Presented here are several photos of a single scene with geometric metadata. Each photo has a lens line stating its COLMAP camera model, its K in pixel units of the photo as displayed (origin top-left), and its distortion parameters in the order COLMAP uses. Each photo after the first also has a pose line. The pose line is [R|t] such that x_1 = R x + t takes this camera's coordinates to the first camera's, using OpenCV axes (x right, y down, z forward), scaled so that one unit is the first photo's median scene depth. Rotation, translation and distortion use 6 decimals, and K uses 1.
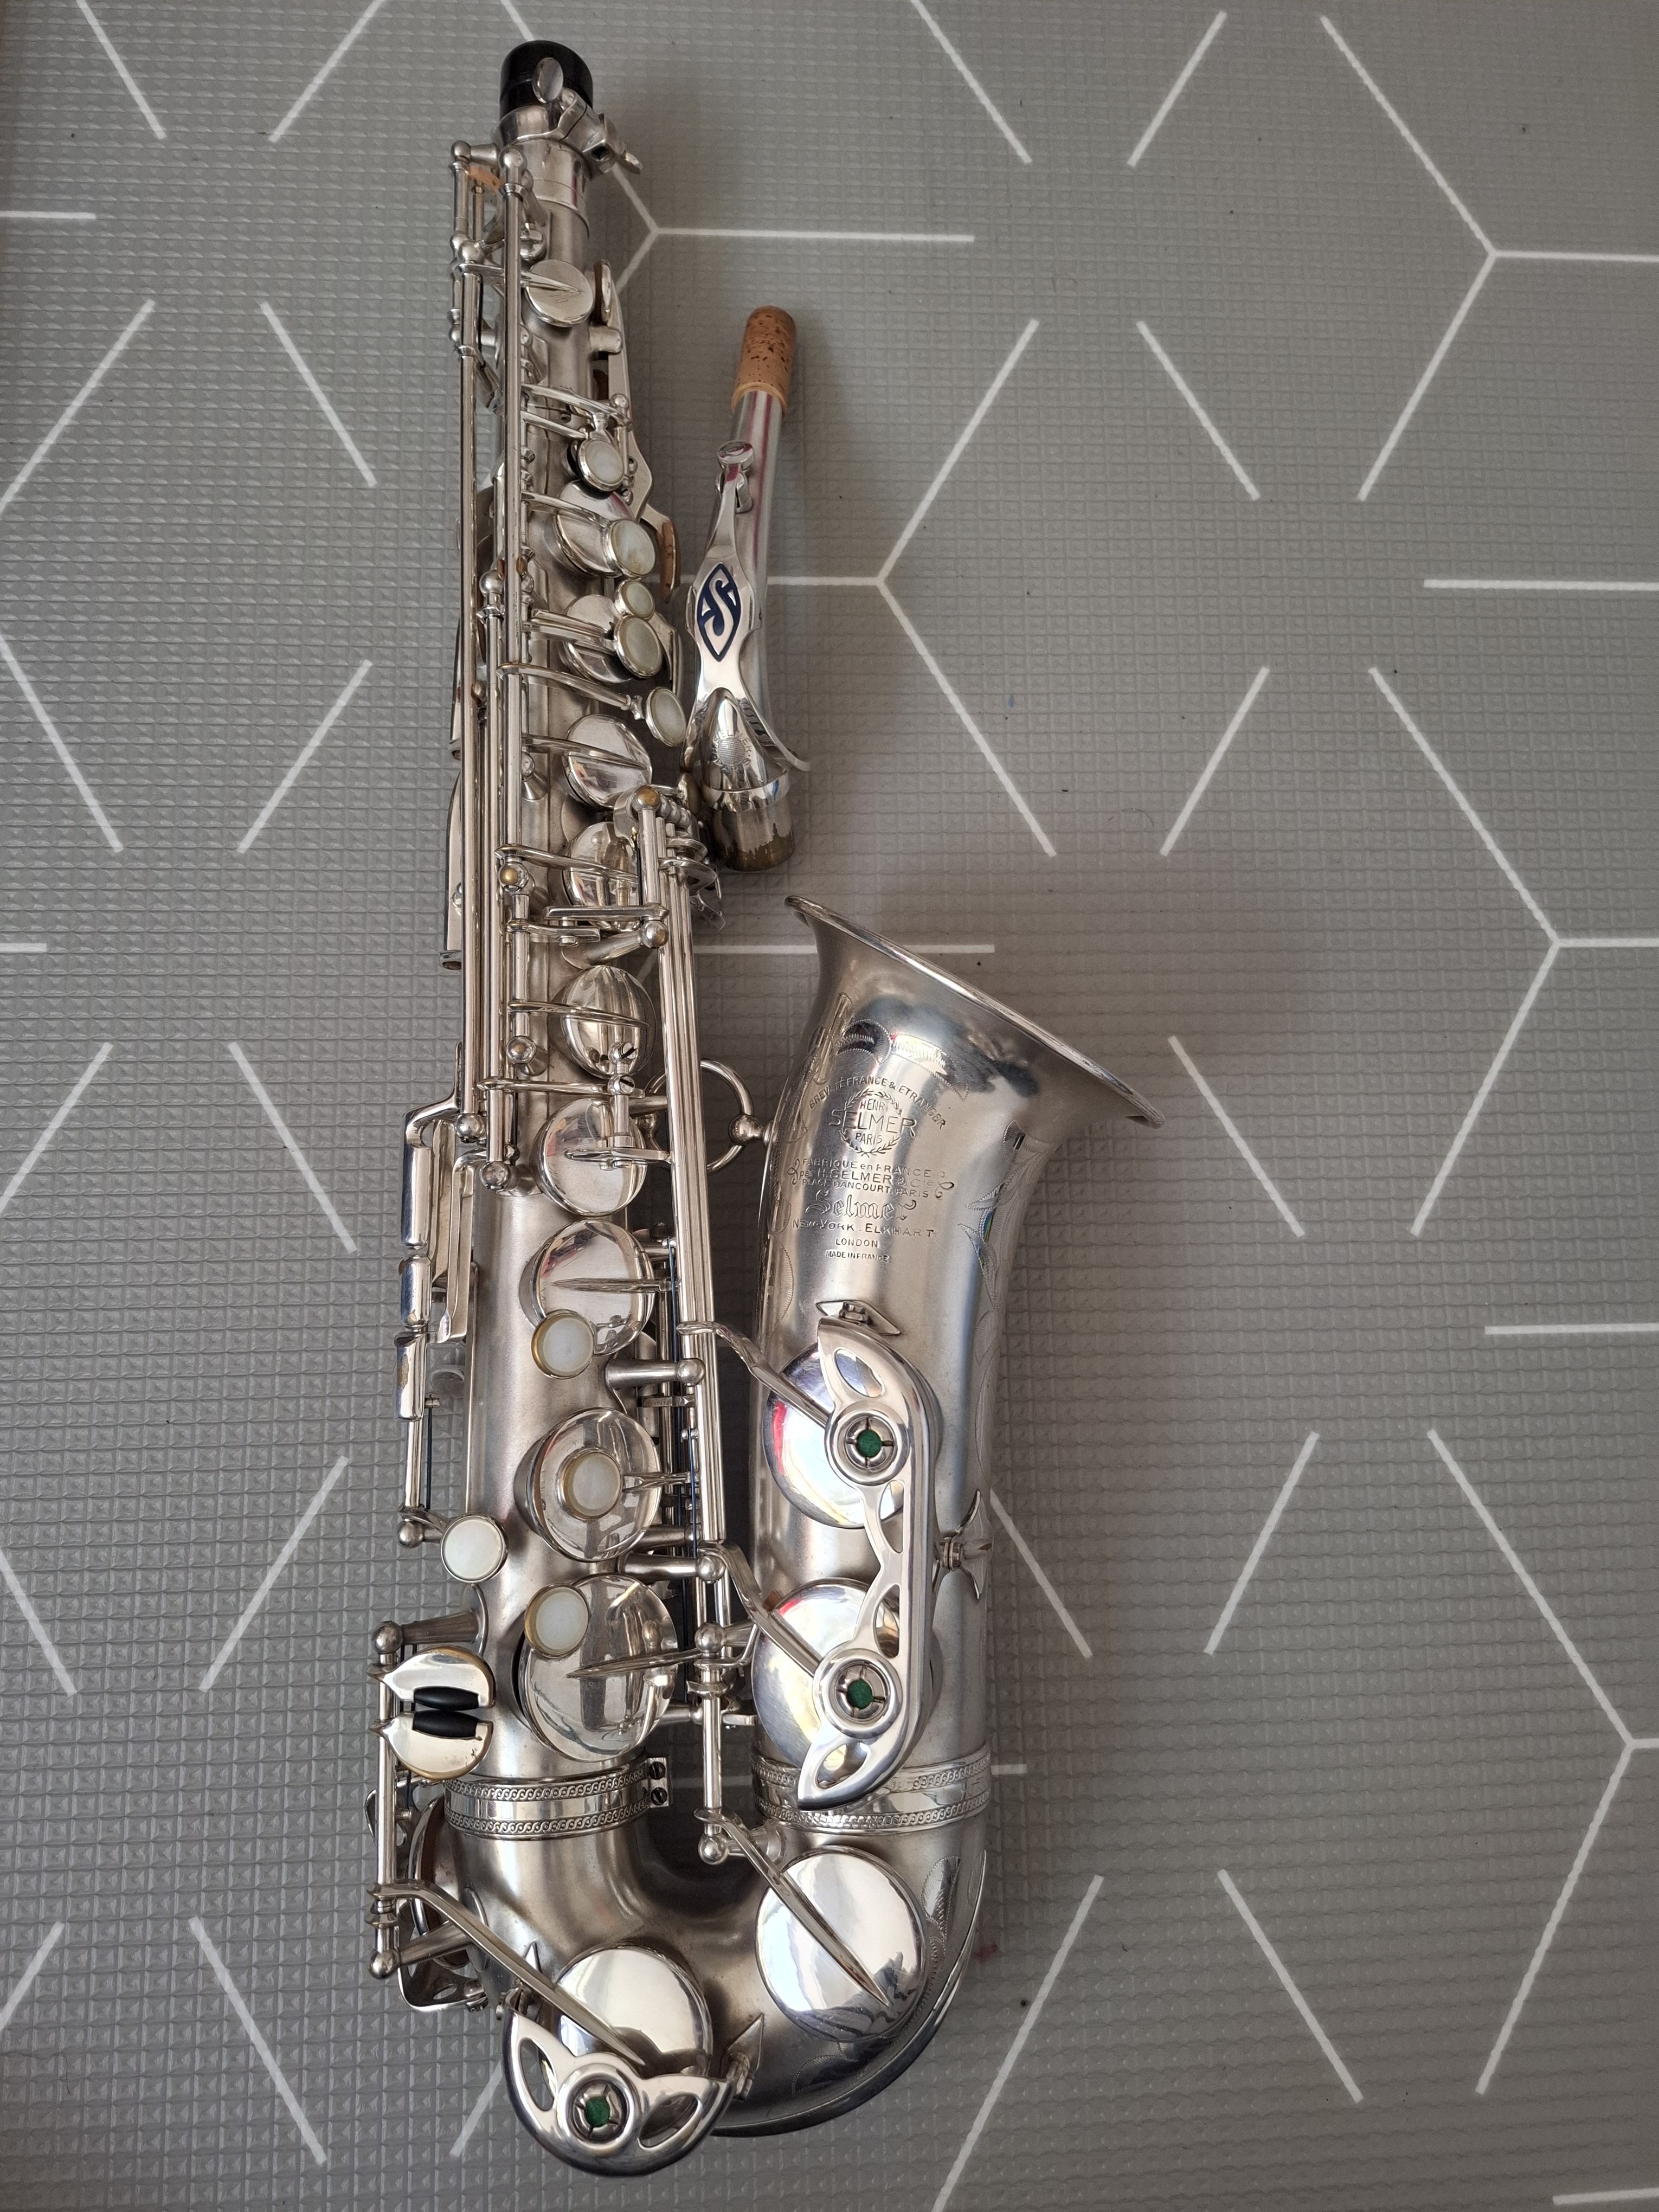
lens RADIAL K [[1388.9, 0, 792.8], [0, 1388.9, 1127.3], [0, 0, 1]] dist [0.061594, -0.095853]
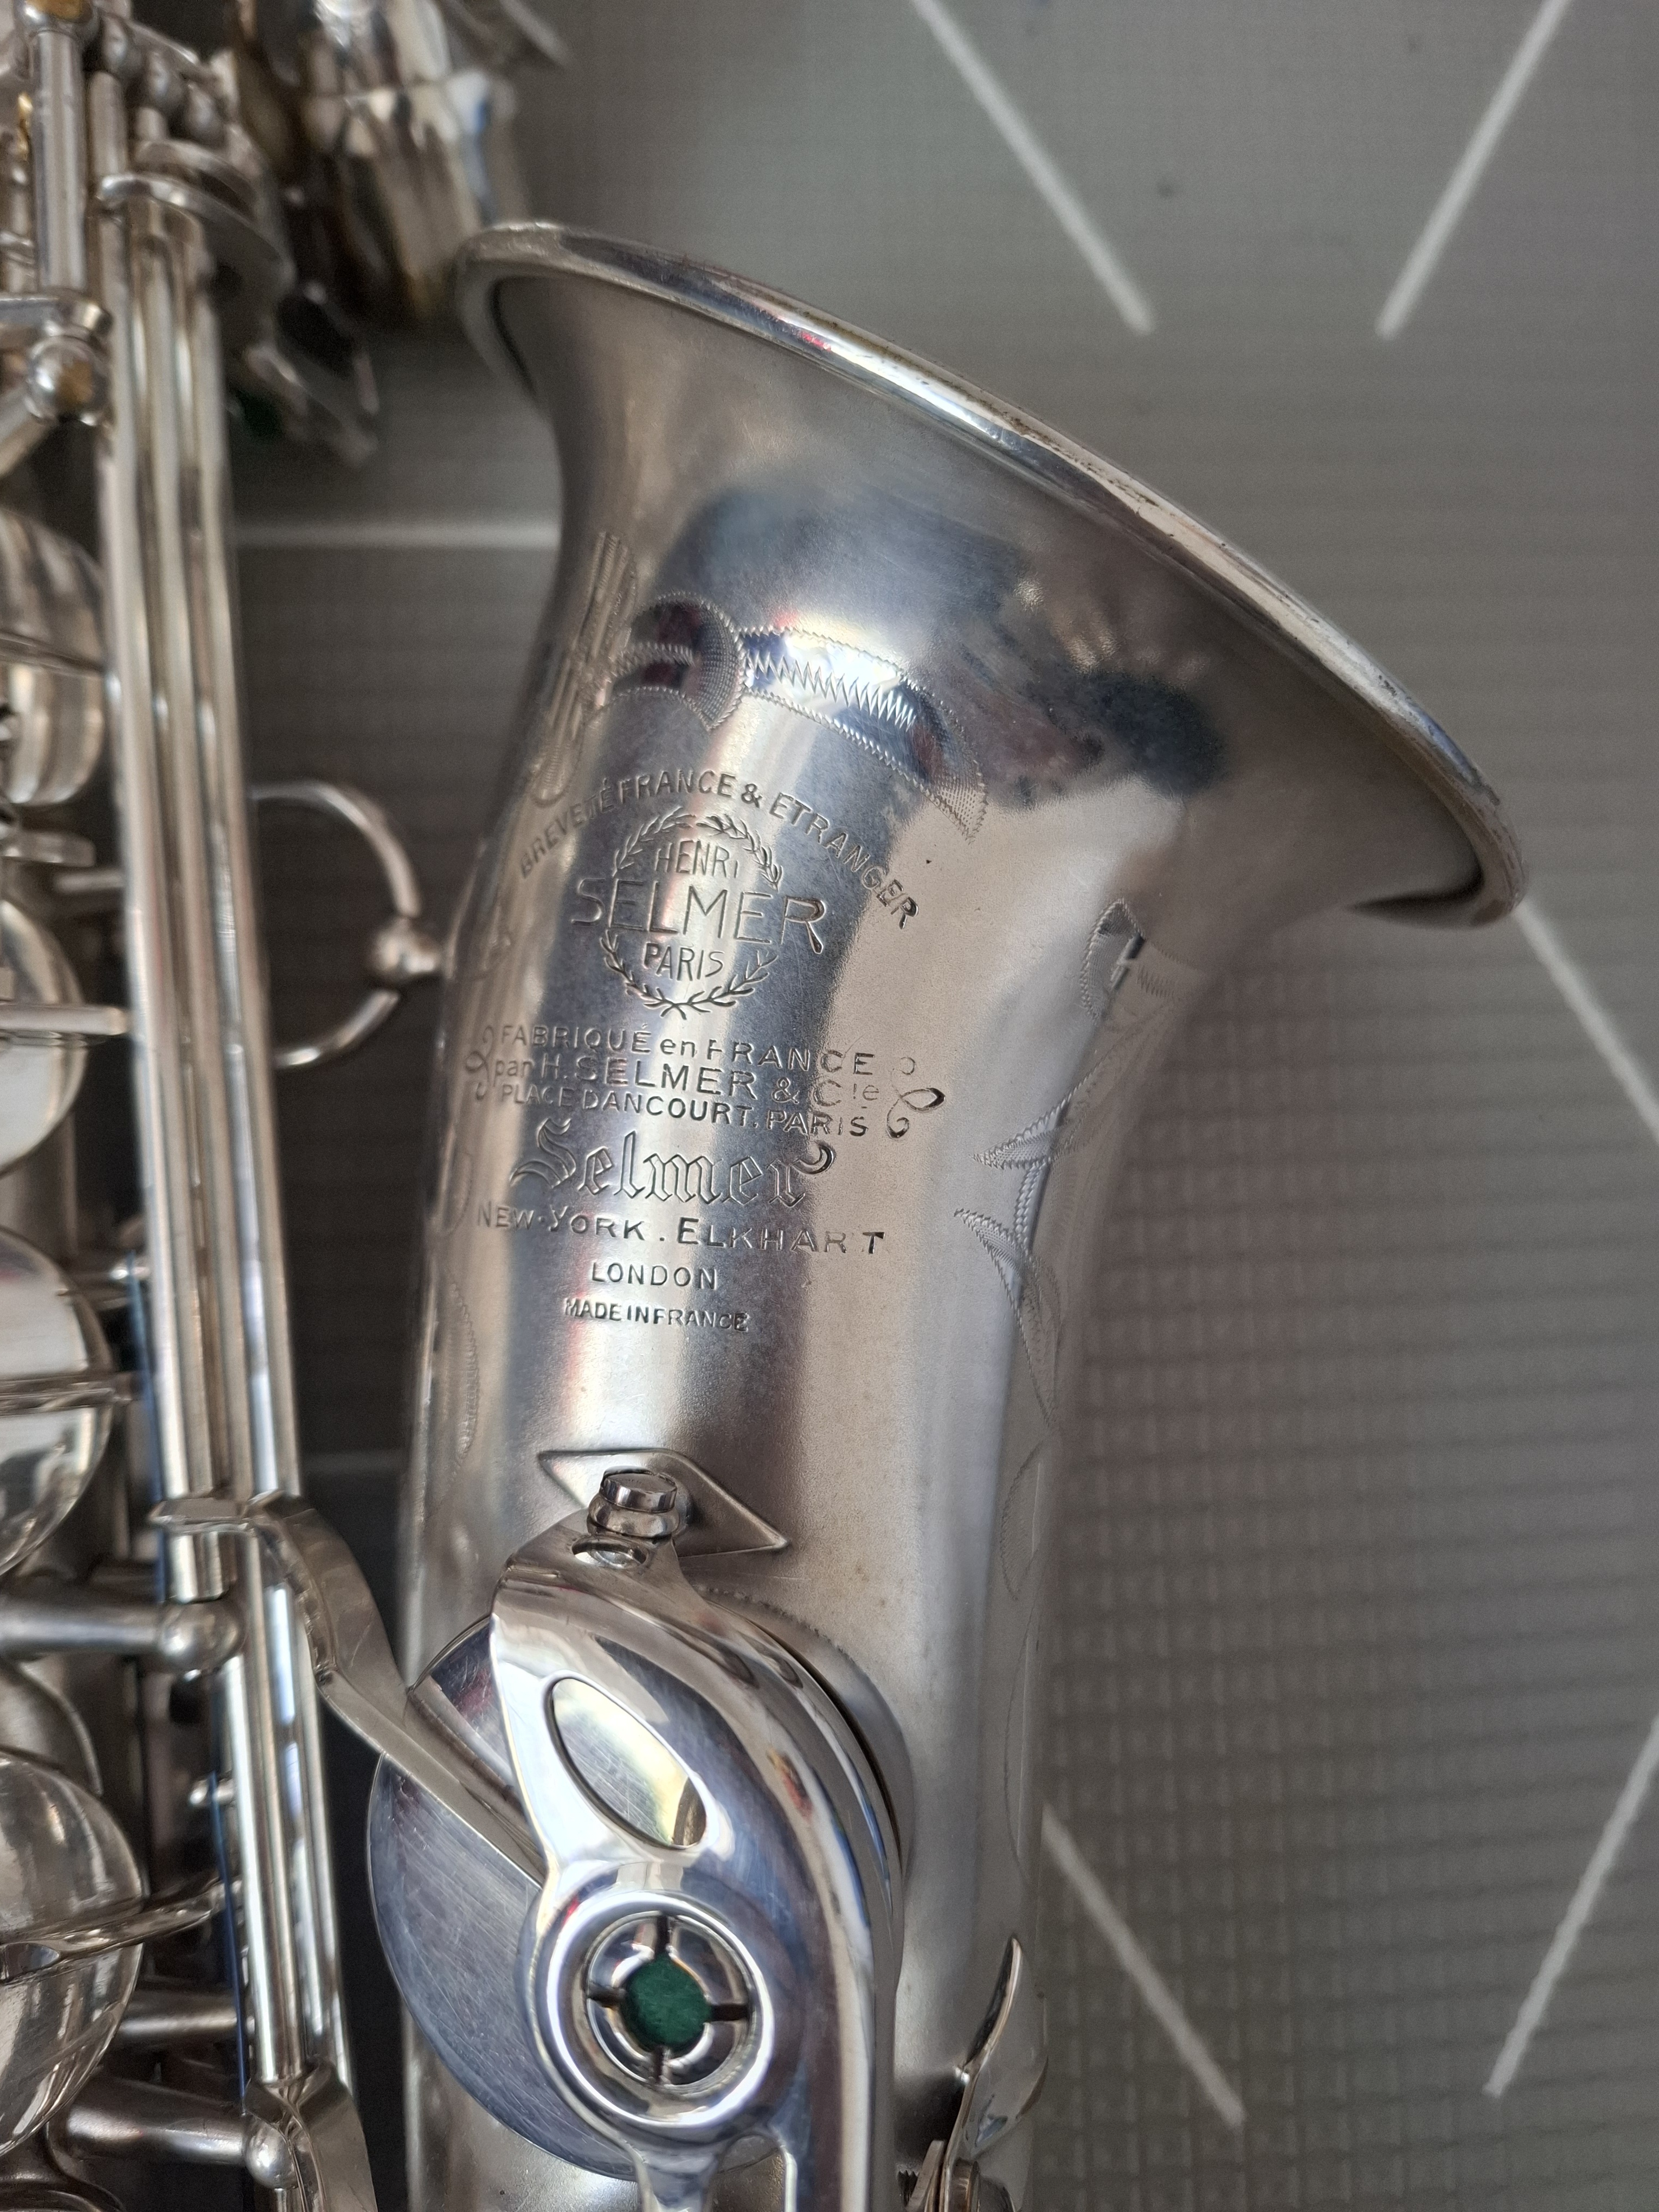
lens RADIAL K [[1364.1, 0, 795.7], [0, 1364.1, 1101.3], [0, 0, 1]] dist [0.061455, -0.092392]
pose [[0.999430, -0.019158, 0.027805, 0.068308], [0.016770, 0.996347, 0.083737, 0.013597], [-0.029308, -0.083223, 0.996100, 0.637089]]
